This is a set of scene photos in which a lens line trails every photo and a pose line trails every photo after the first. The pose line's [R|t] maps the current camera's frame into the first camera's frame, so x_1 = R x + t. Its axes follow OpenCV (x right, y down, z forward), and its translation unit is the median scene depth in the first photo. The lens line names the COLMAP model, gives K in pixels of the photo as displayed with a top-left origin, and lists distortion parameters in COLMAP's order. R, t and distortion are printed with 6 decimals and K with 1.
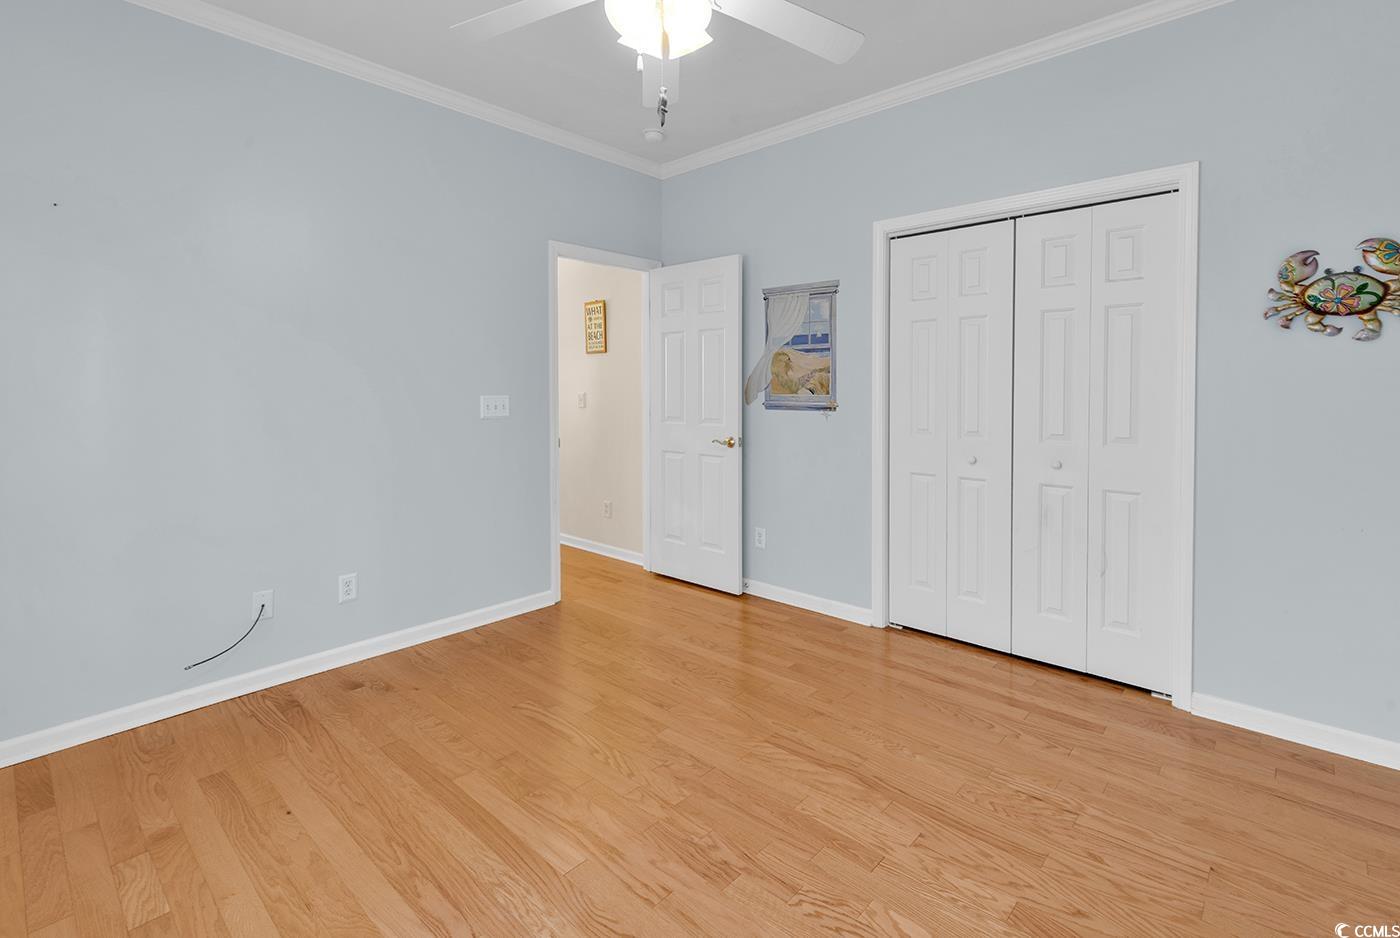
lens RADIAL K [[636.6, 0, 700.3], [0, 636.6, 469.8], [0, 0, 1]] dist [0.003450, -0.000030]
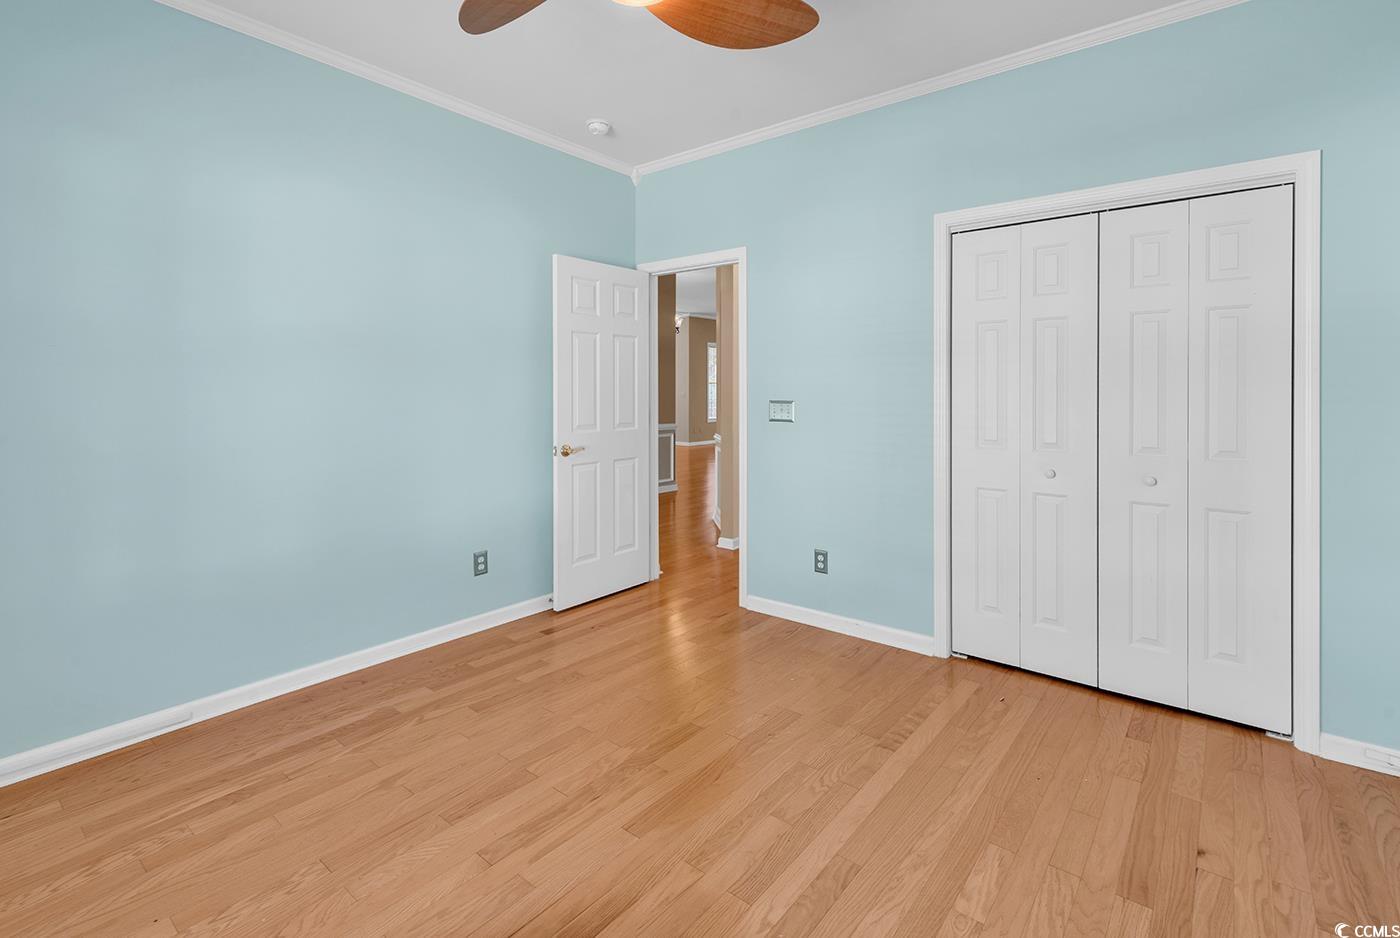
lens RADIAL K [[636.6, 0, 699.8], [0, 636.6, 467.7], [0, 0, 1]] dist [0.003450, -0.000030]
pose [[0.998127, 0.001017, 0.061161, -0.127449], [-0.000342, 0.999939, -0.011047, -0.014302], [-0.061168, 0.011006, 0.998067, 0.112337]]
